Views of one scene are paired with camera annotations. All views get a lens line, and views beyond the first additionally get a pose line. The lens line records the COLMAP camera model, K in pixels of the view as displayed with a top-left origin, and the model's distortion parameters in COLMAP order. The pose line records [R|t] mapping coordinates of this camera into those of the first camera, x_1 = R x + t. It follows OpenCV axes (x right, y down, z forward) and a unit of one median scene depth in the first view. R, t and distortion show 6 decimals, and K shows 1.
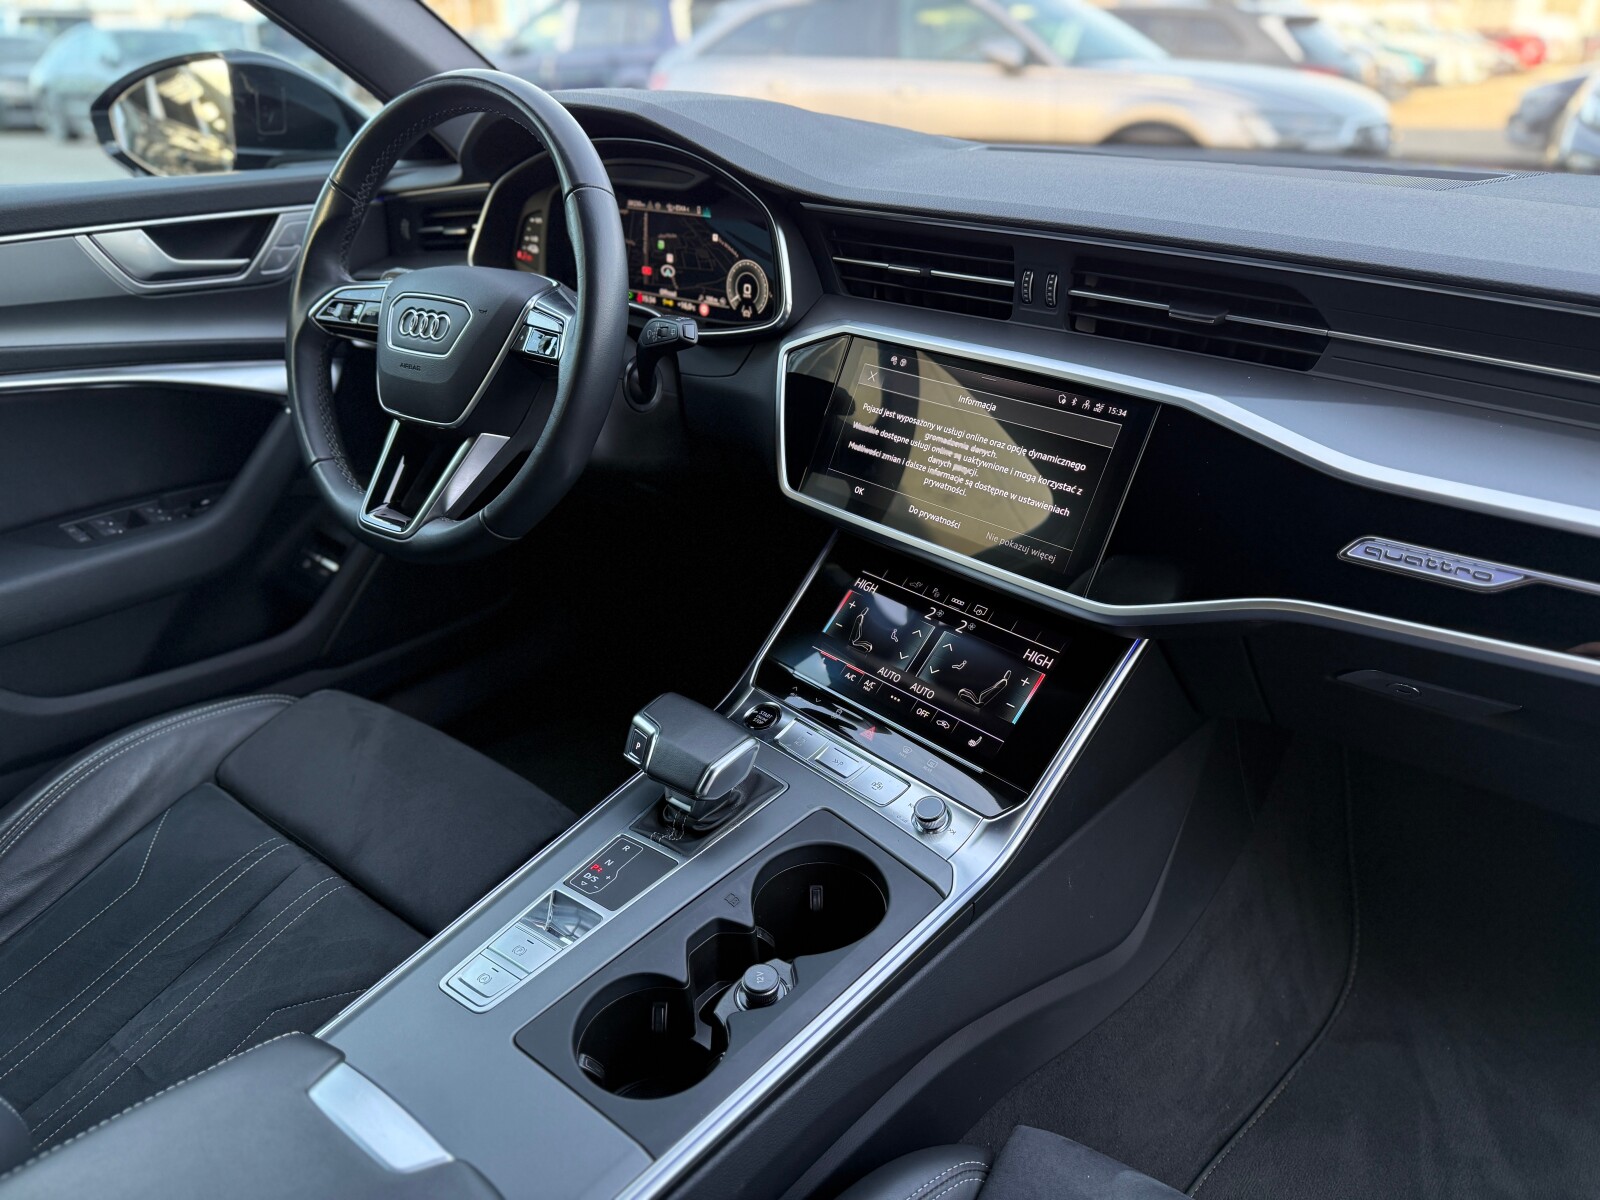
lens RADIAL K [[1112.3, 0, 789.0], [0, 1112.3, 607.7], [0, 0, 1]] dist [0.155847, -0.316223]
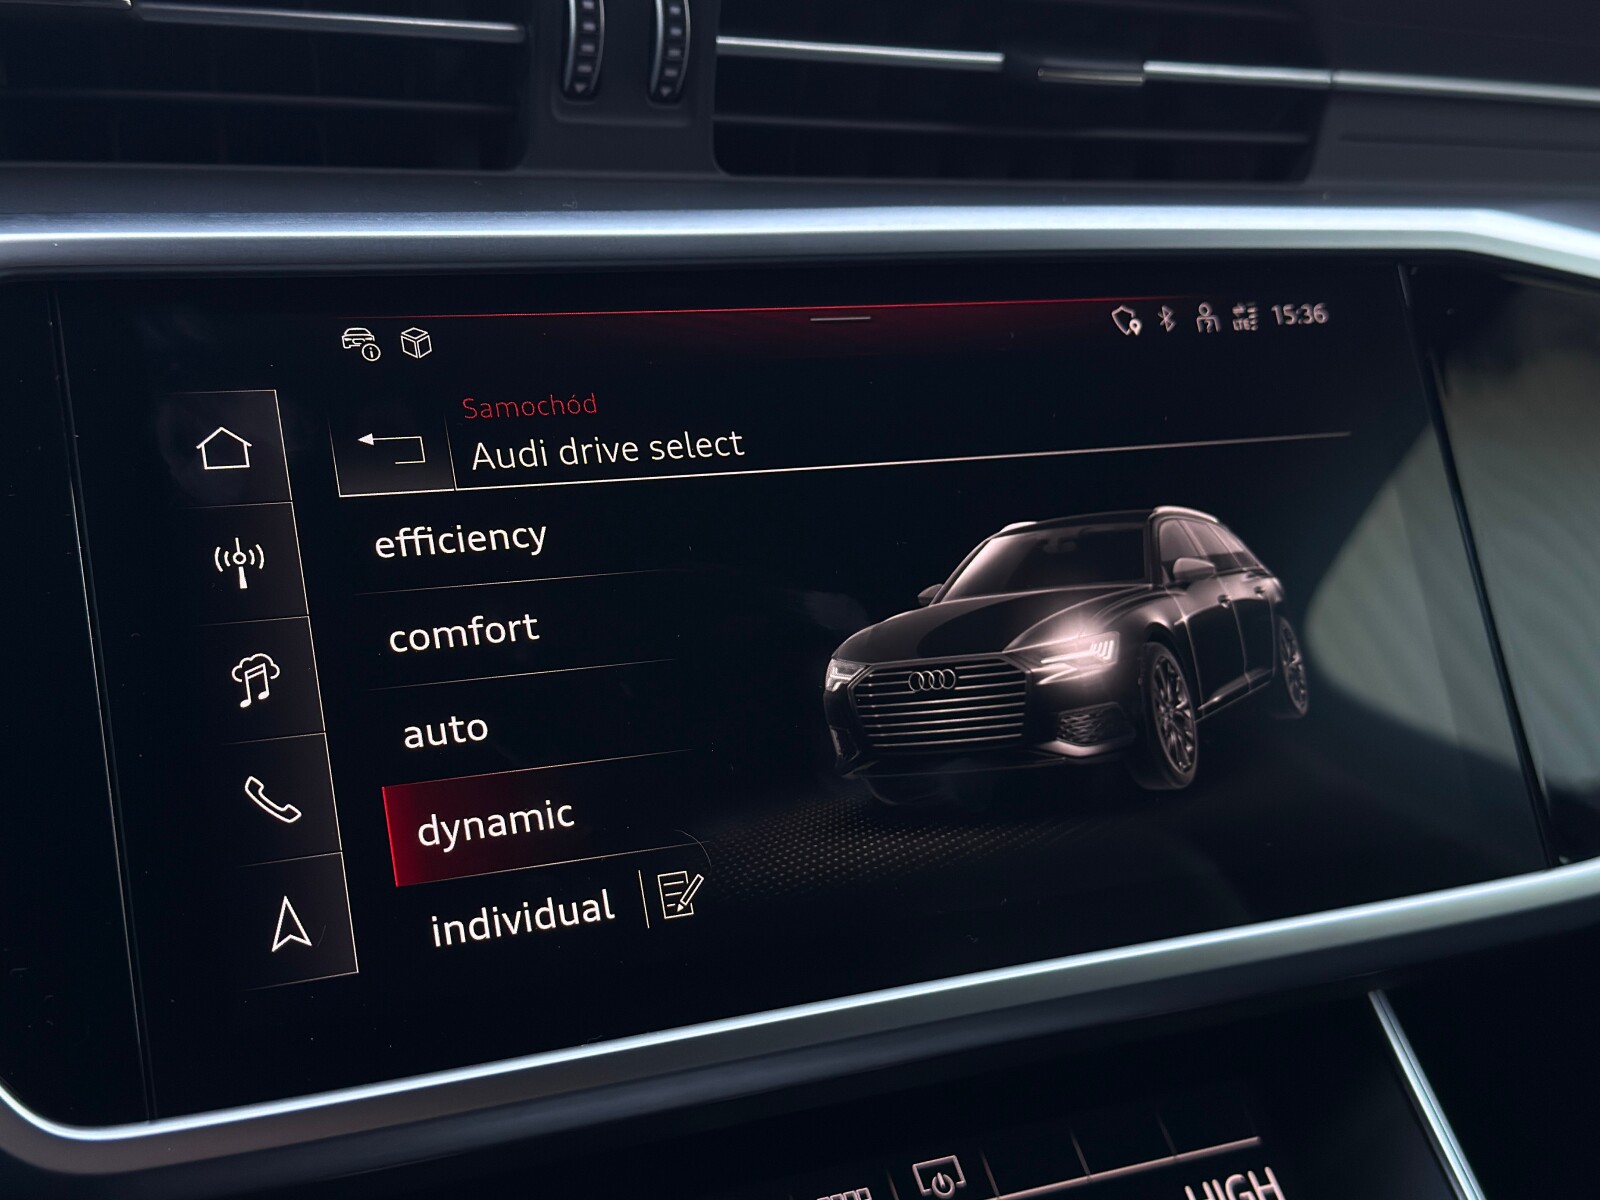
lens RADIAL K [[2103.1, 0, 802.6], [0, 2103.1, 610.8], [0, 0, 1]] dist [0.178512, -0.375280]
pose [[0.283726, -0.204504, 0.936845, -0.283883], [0.405268, 0.911022, 0.076130, -0.172442], [-0.869055, 0.358073, 0.341359, 0.815091]]
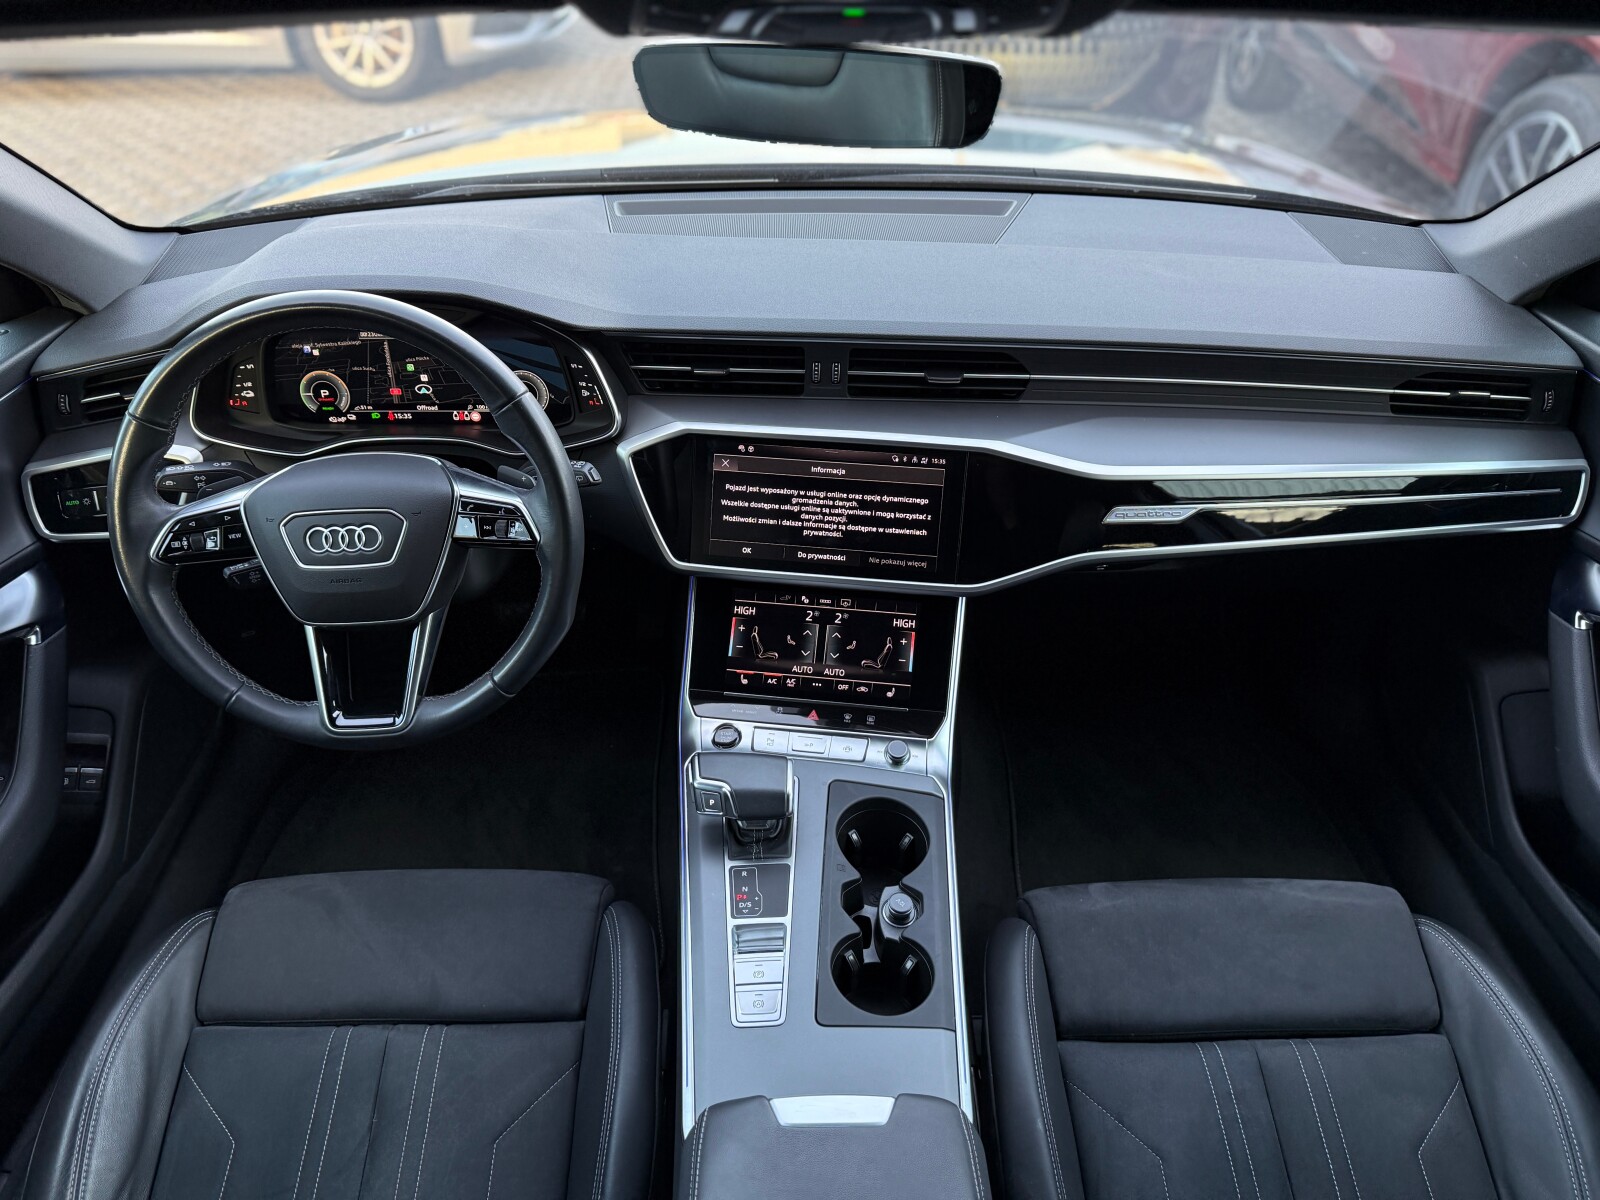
lens RADIAL K [[1123.8, 0, 798.2], [0, 1123.8, 607.4], [0, 0, 1]] dist [0.149460, -0.324025]
pose [[0.770621, -0.370480, 0.518544, -0.613260], [0.277844, 0.927577, 0.249808, -0.363865], [-0.573538, -0.048433, 0.817746, -0.120663]]
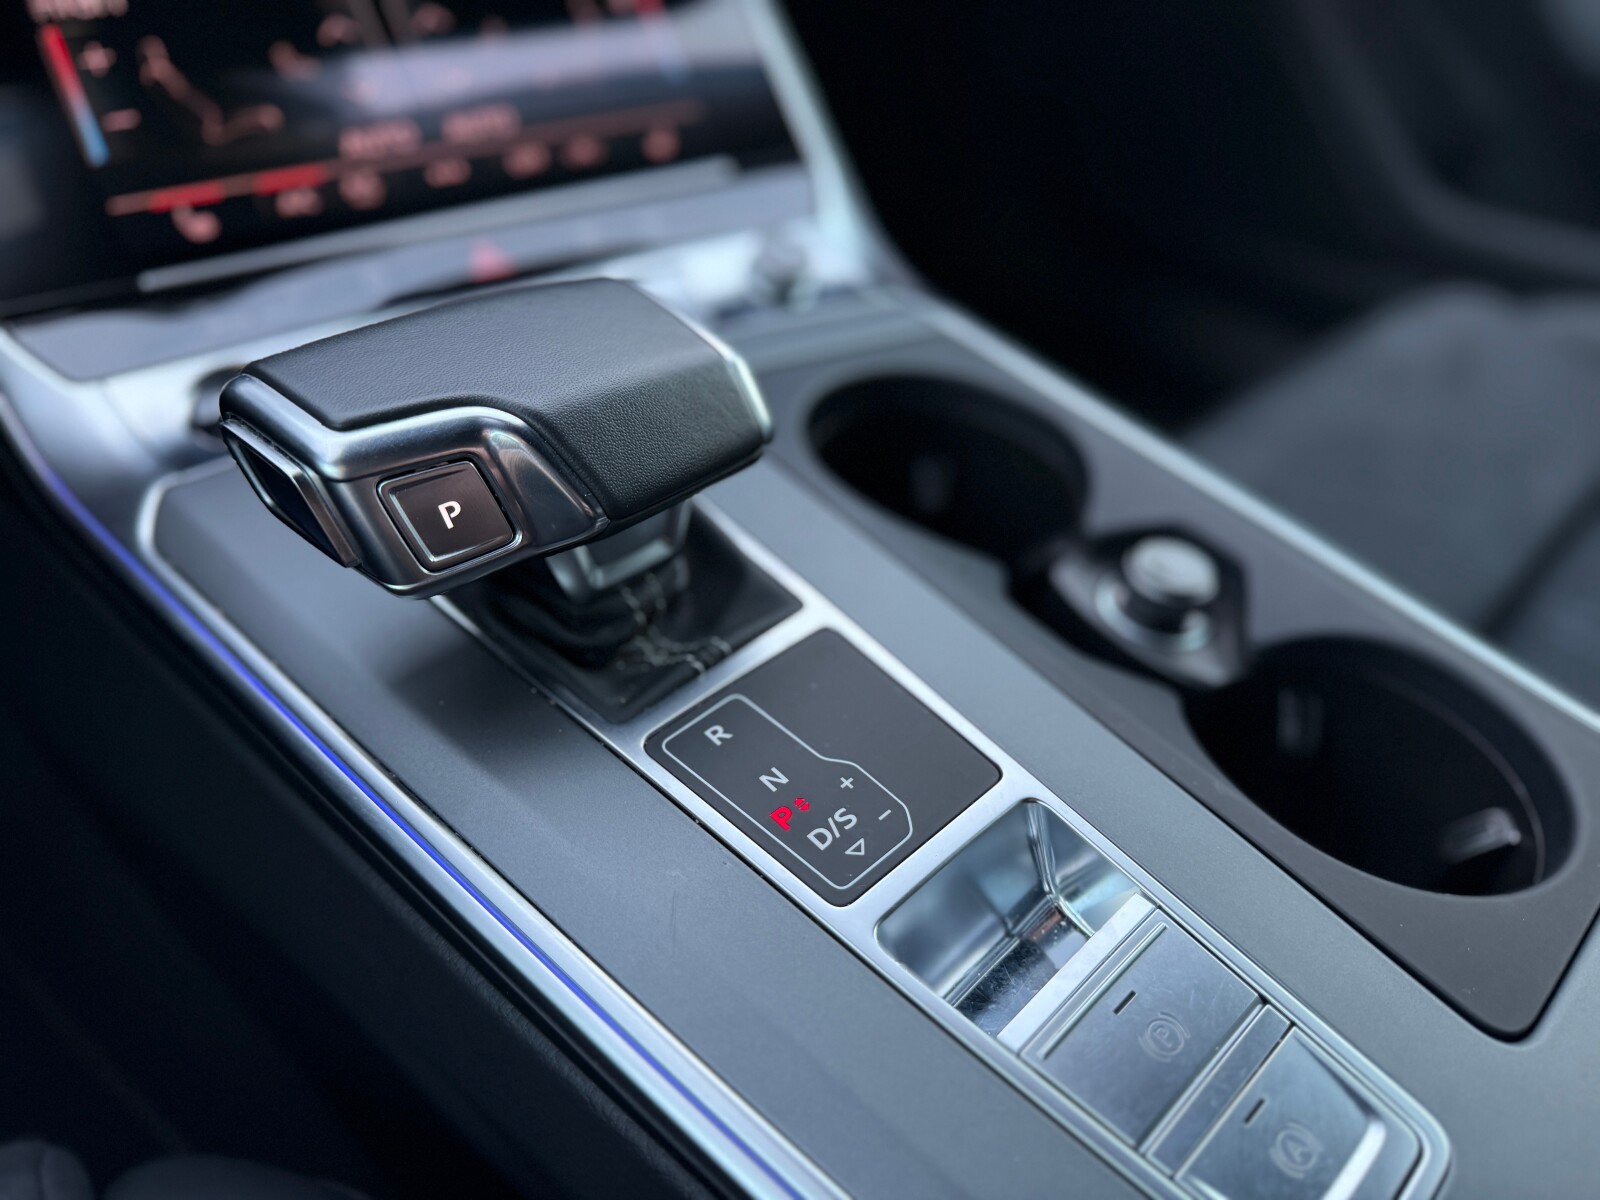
lens RADIAL K [[1122.6, 0, 791.0], [0, 1122.6, 601.2], [0, 0, 1]] dist [0.108299, -0.172518]
pose [[0.127242, -0.613723, 0.779200, -0.327496], [0.391277, 0.752936, 0.529141, 0.025532], [-0.911434, 0.237554, 0.335941, 0.780552]]
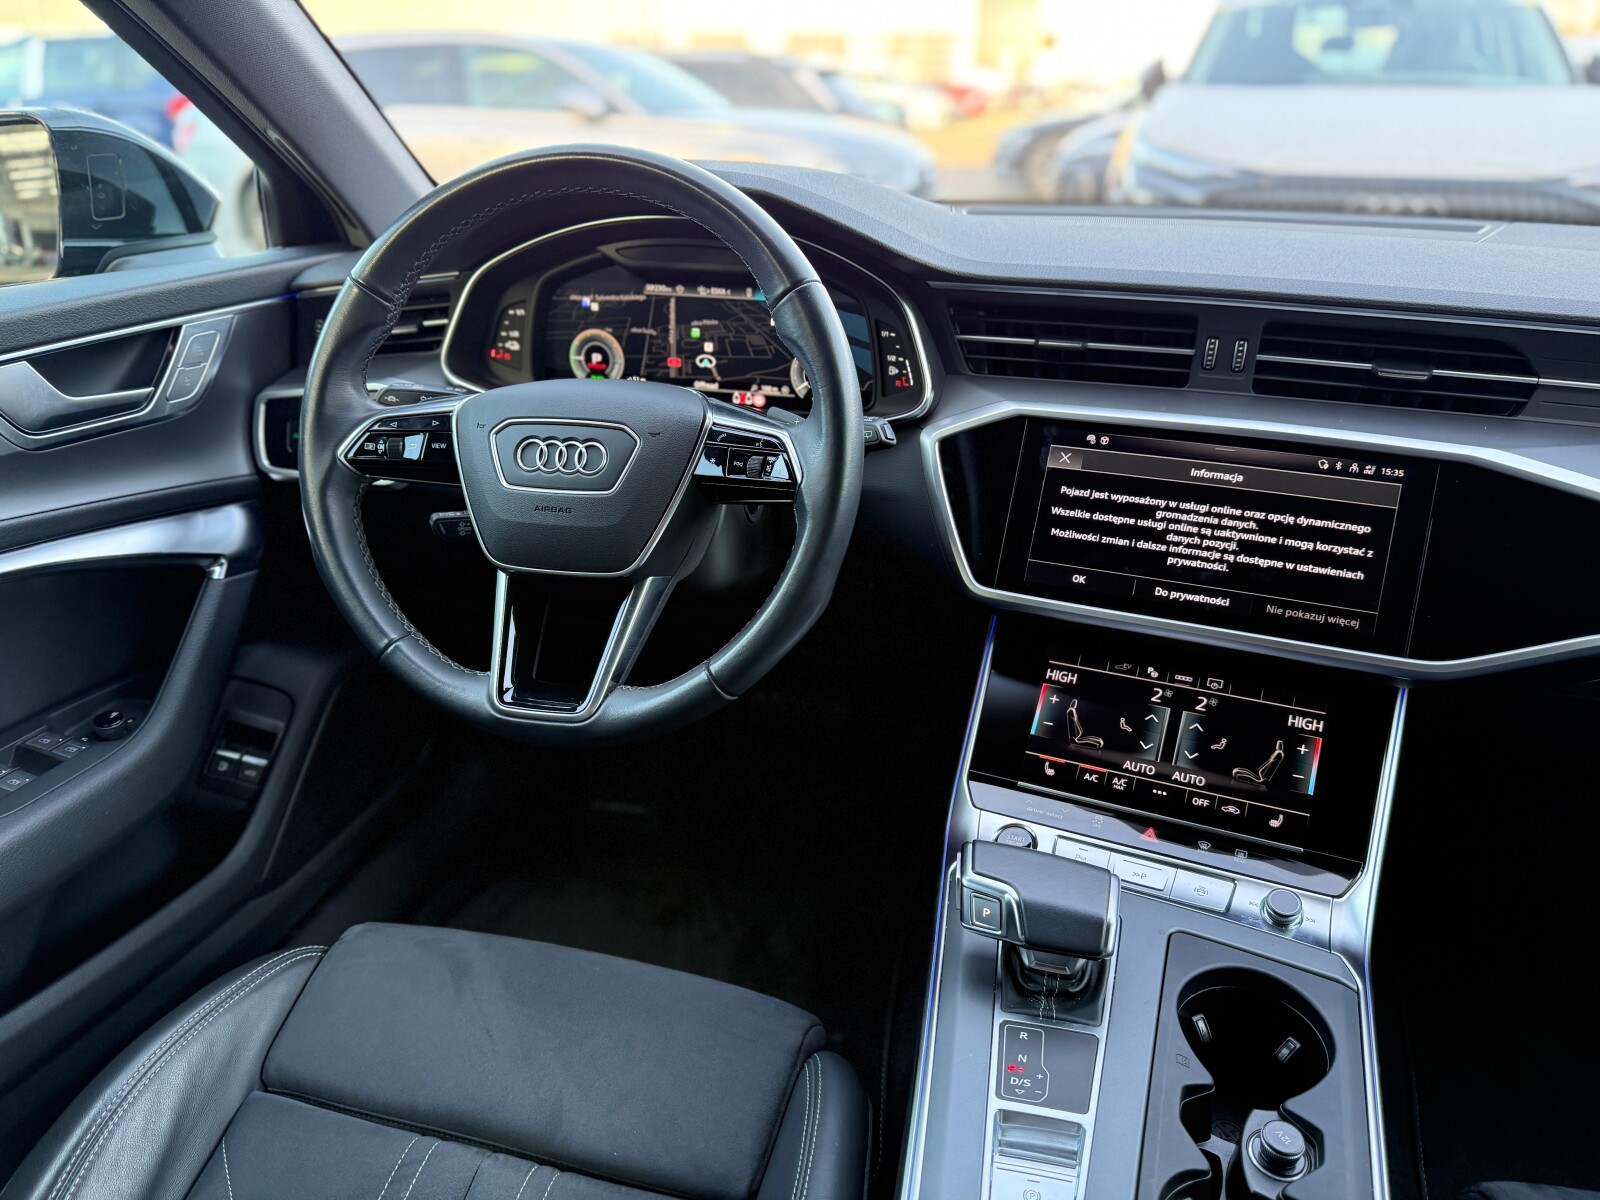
lens RADIAL K [[1123.8, 0, 798.2], [0, 1123.8, 607.4], [0, 0, 1]] dist [0.149460, -0.324025]
pose [[0.920796, -0.152052, 0.359187, -0.509228], [0.165974, 0.986097, -0.008047, -0.115543], [-0.352970, 0.067026, 0.933231, 0.203529]]
